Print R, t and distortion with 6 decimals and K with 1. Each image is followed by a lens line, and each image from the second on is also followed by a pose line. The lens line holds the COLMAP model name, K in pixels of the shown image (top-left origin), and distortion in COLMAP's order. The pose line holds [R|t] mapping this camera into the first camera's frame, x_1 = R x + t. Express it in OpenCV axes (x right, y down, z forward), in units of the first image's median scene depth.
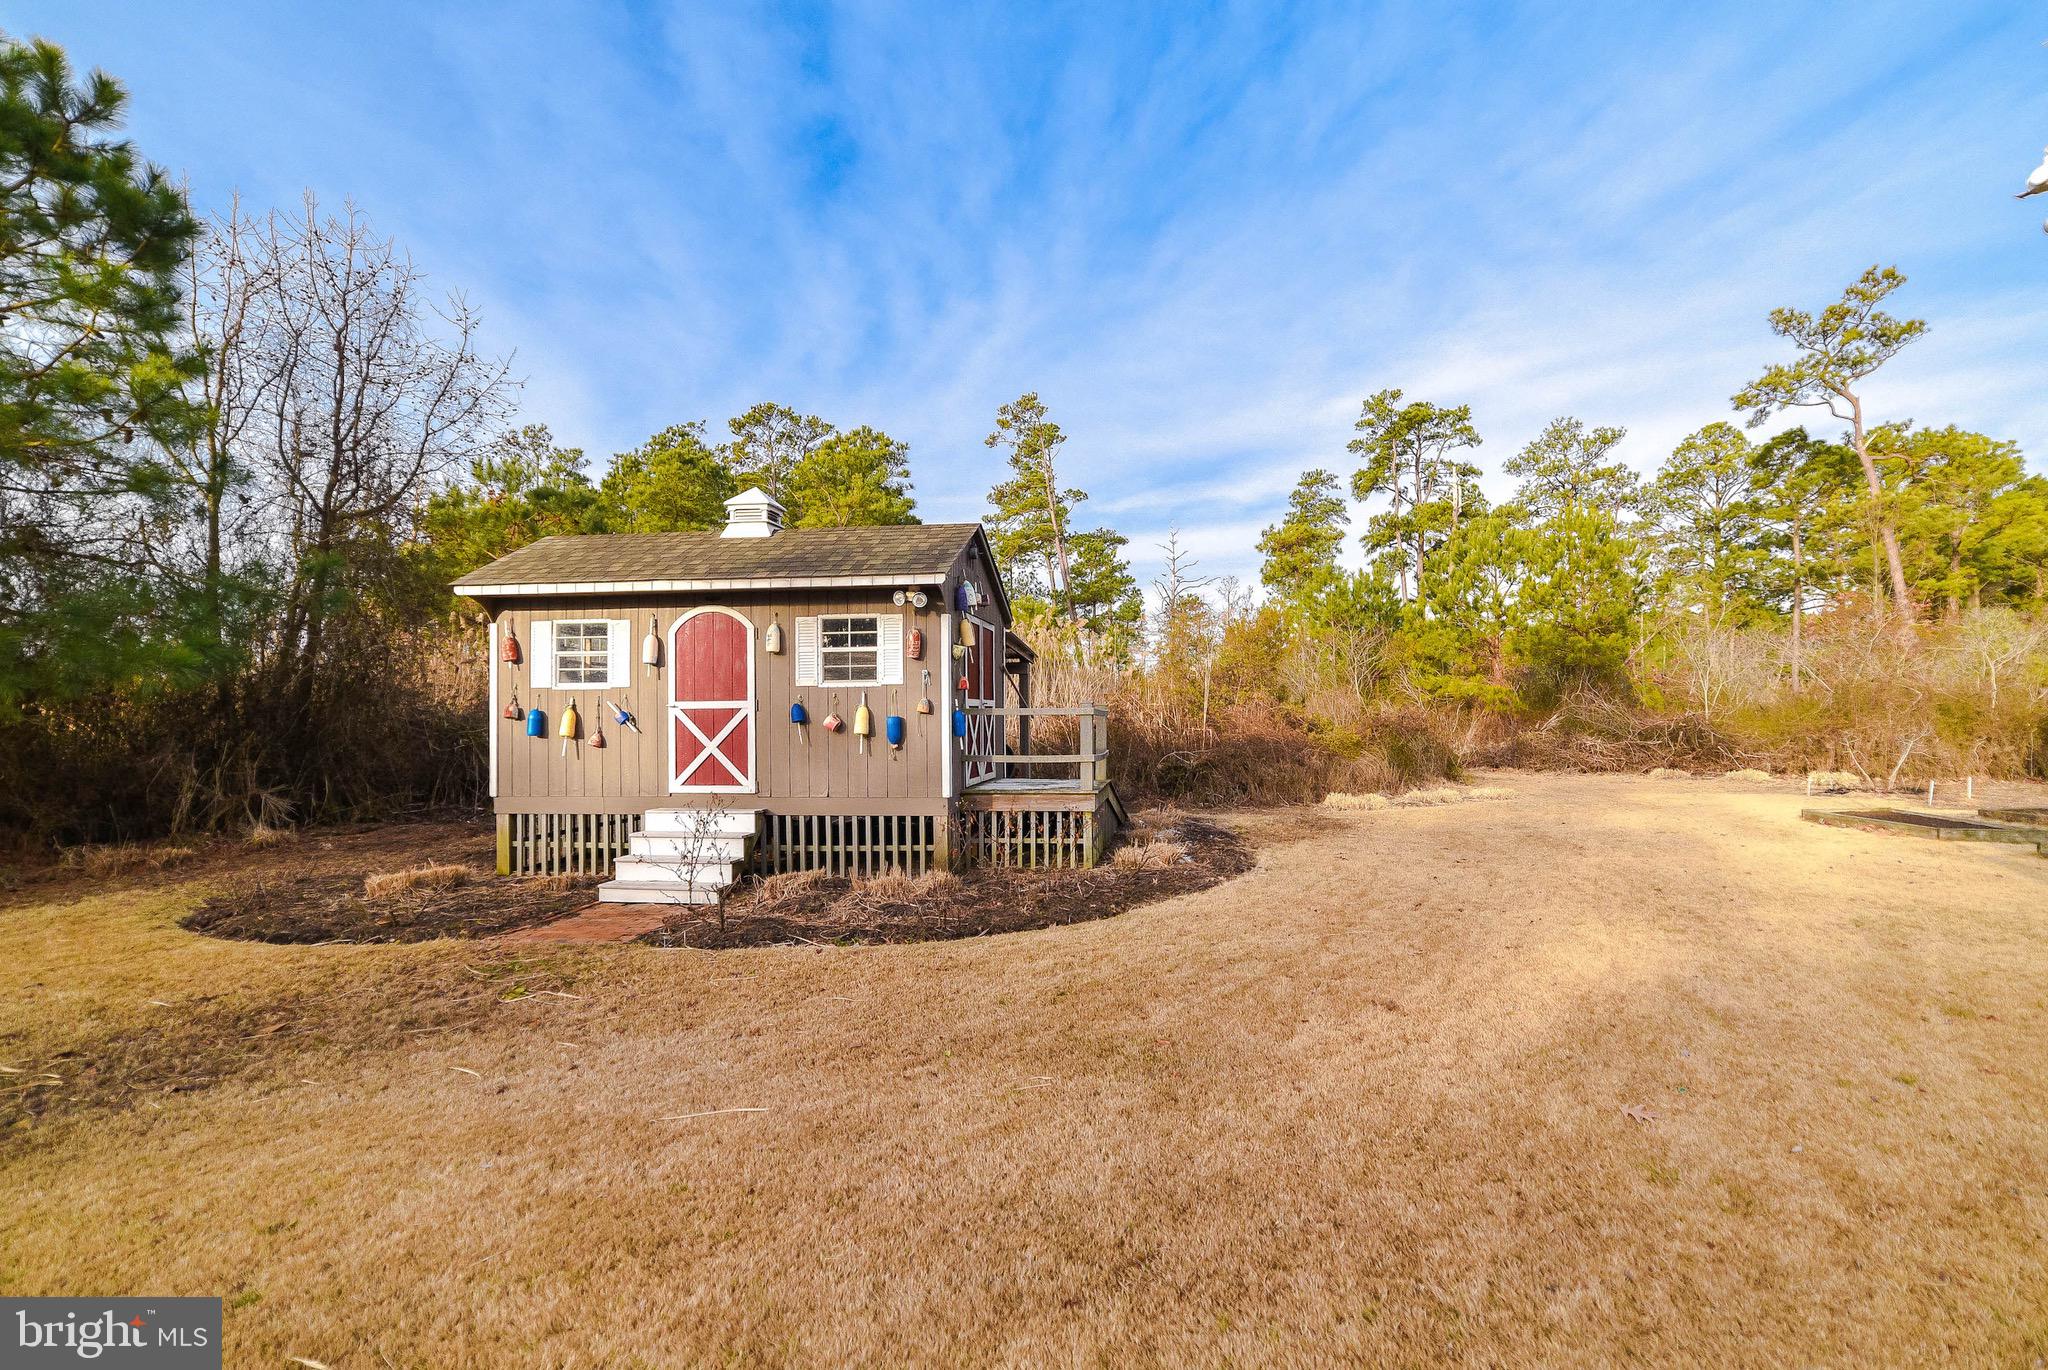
lens RADIAL K [[908.6, 0, 1112.2], [0, 908.6, 711.8], [0, 0, 1]] dist [-0.080916, 0.035021]
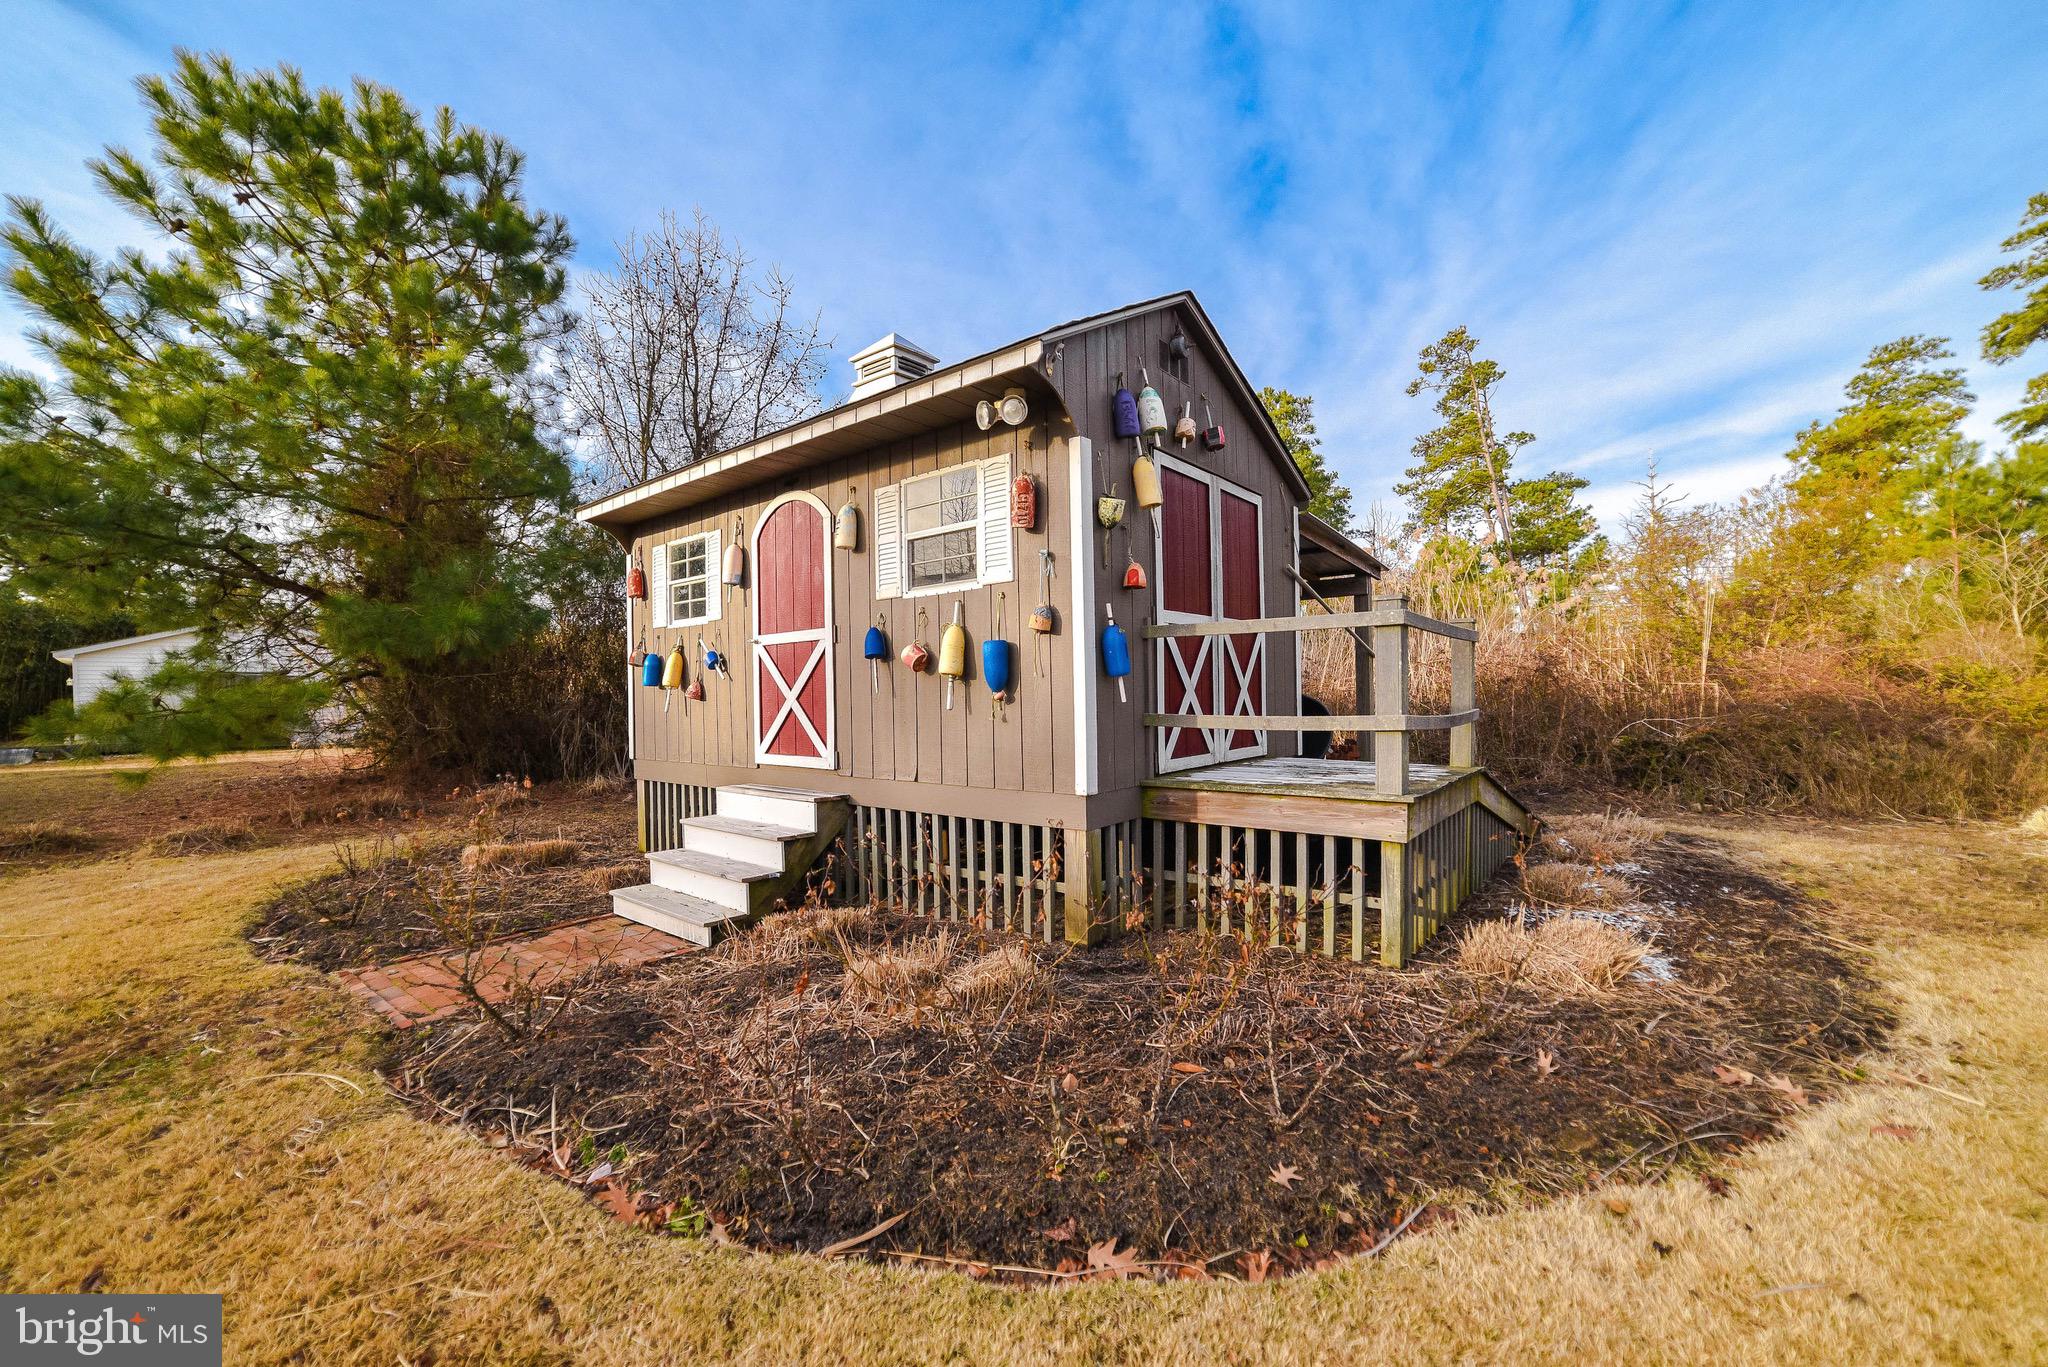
lens RADIAL K [[805.1, 0, 1039.6], [0, 805.1, 702.9], [0, 0, 1]] dist [-0.083614, 0.037097]
pose [[0.822963, 0.000568, -0.568095, 0.015912], [0.012347, 0.999745, 0.018885, 0.009724], [0.567961, -0.022556, 0.822747, 0.177150]]
